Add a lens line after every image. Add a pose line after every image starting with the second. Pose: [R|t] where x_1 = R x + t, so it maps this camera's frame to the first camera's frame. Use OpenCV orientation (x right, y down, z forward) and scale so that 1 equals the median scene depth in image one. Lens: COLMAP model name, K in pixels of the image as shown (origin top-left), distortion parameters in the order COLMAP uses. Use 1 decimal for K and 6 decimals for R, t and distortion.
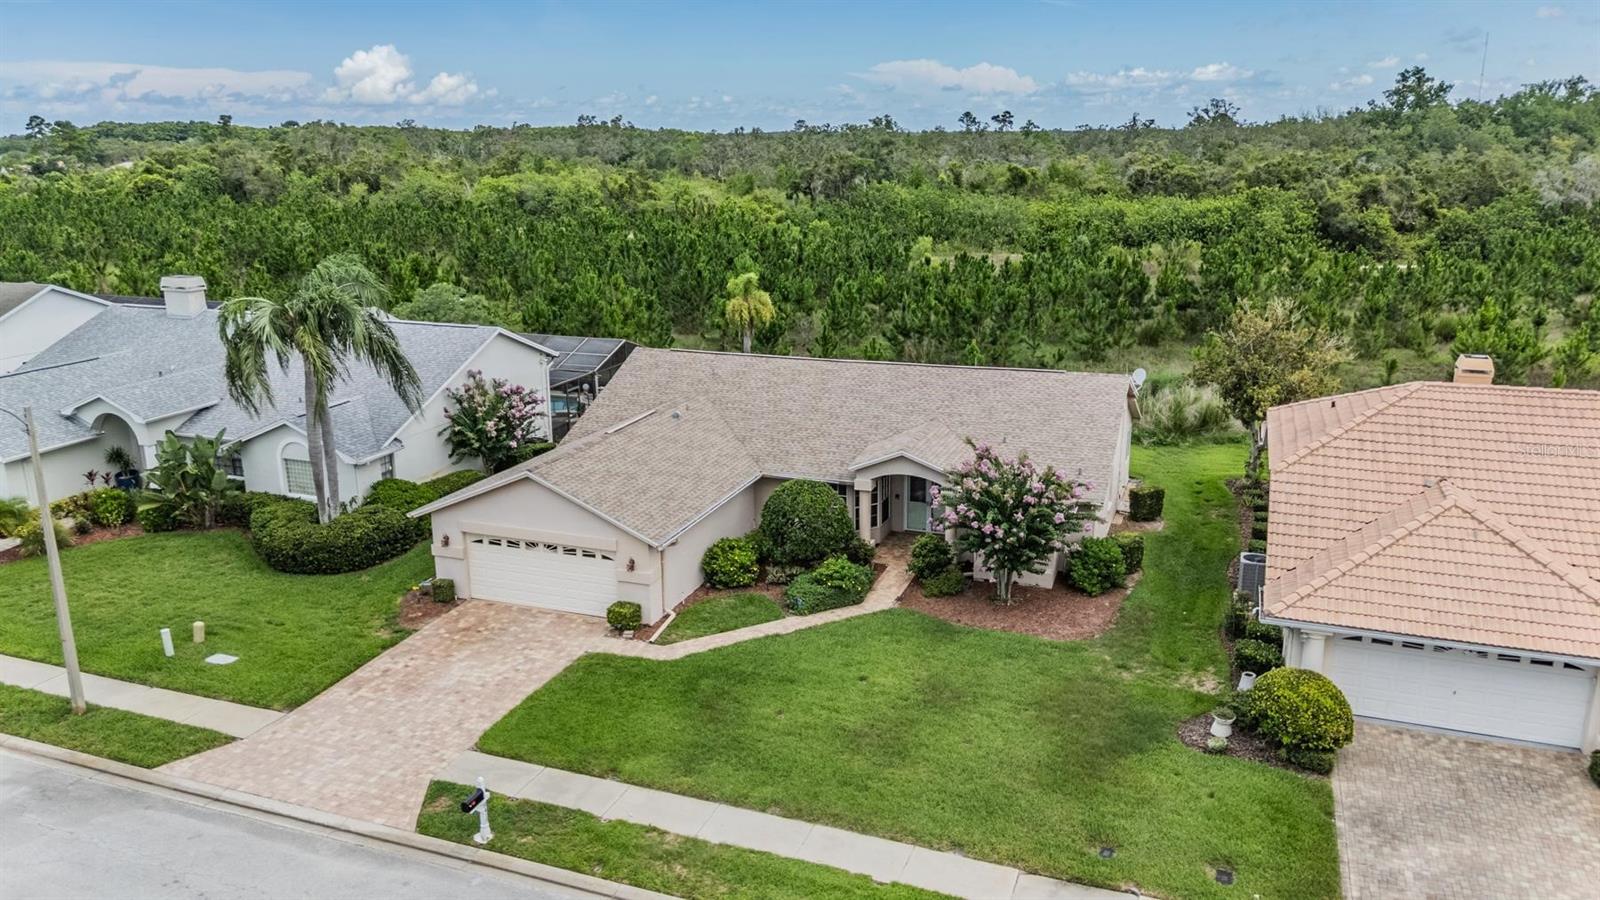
lens RADIAL K [[1121.2, 0, 800.0], [0, 1121.2, 450.0], [0, 0, 1]] dist [0.076105, -0.070129]
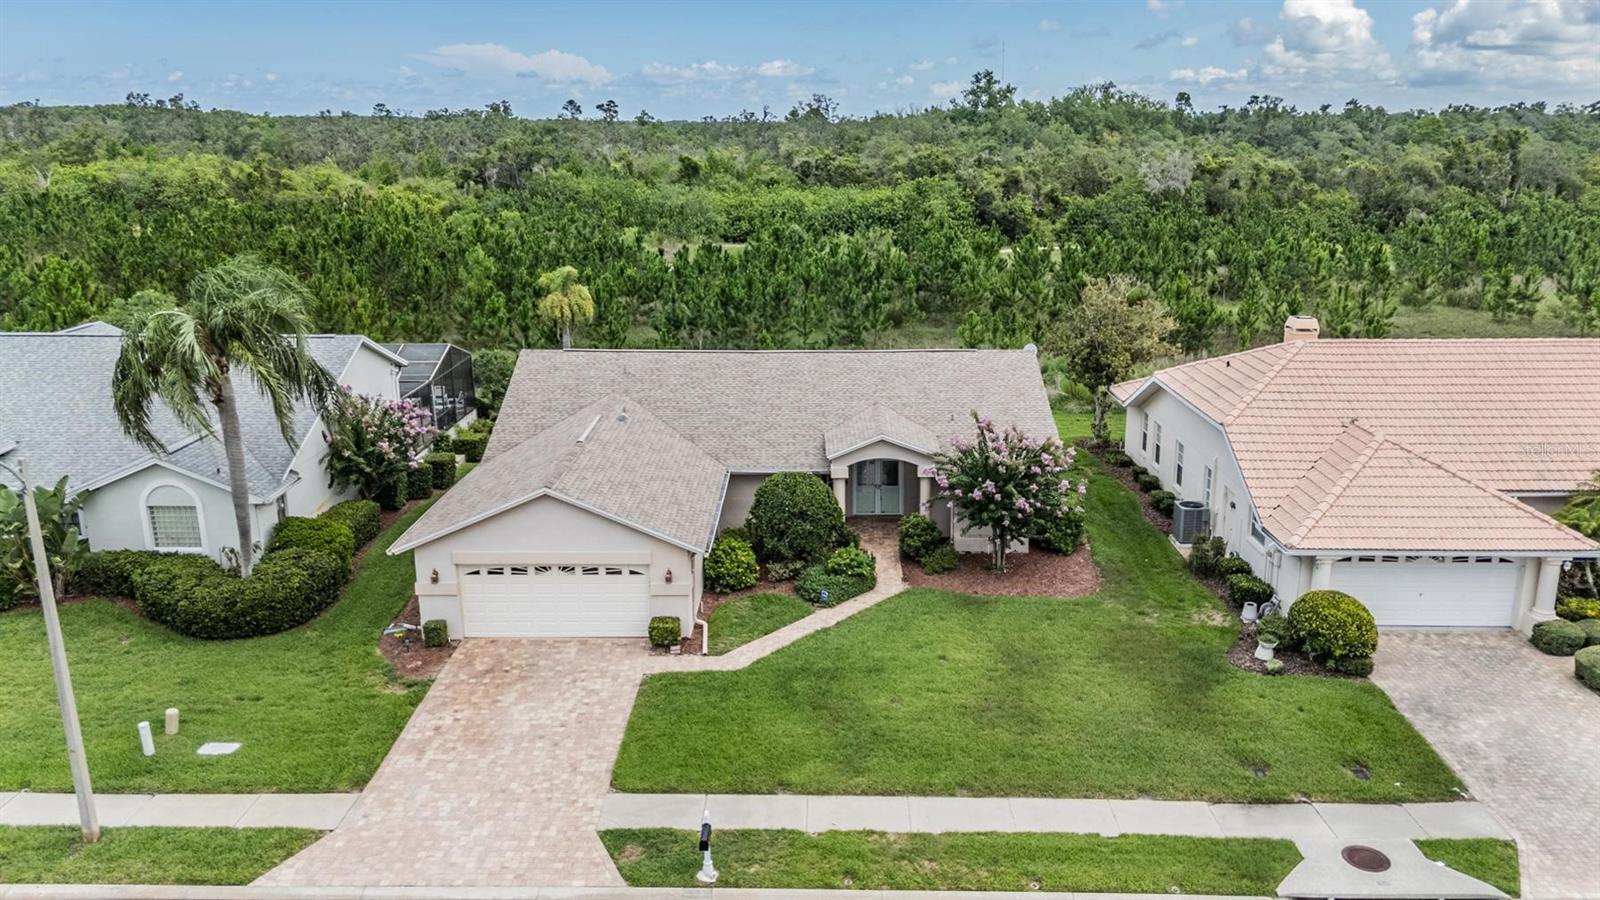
lens RADIAL K [[1133.8, 0, 800.0], [0, 1133.8, 450.0], [0, 0, 1]] dist [0.073203, -0.065061]
pose [[0.938851, -0.084592, 0.333770, -0.330714], [0.082699, 0.996376, 0.019904, -0.012768], [-0.334244, 0.008915, 0.942444, 0.058409]]
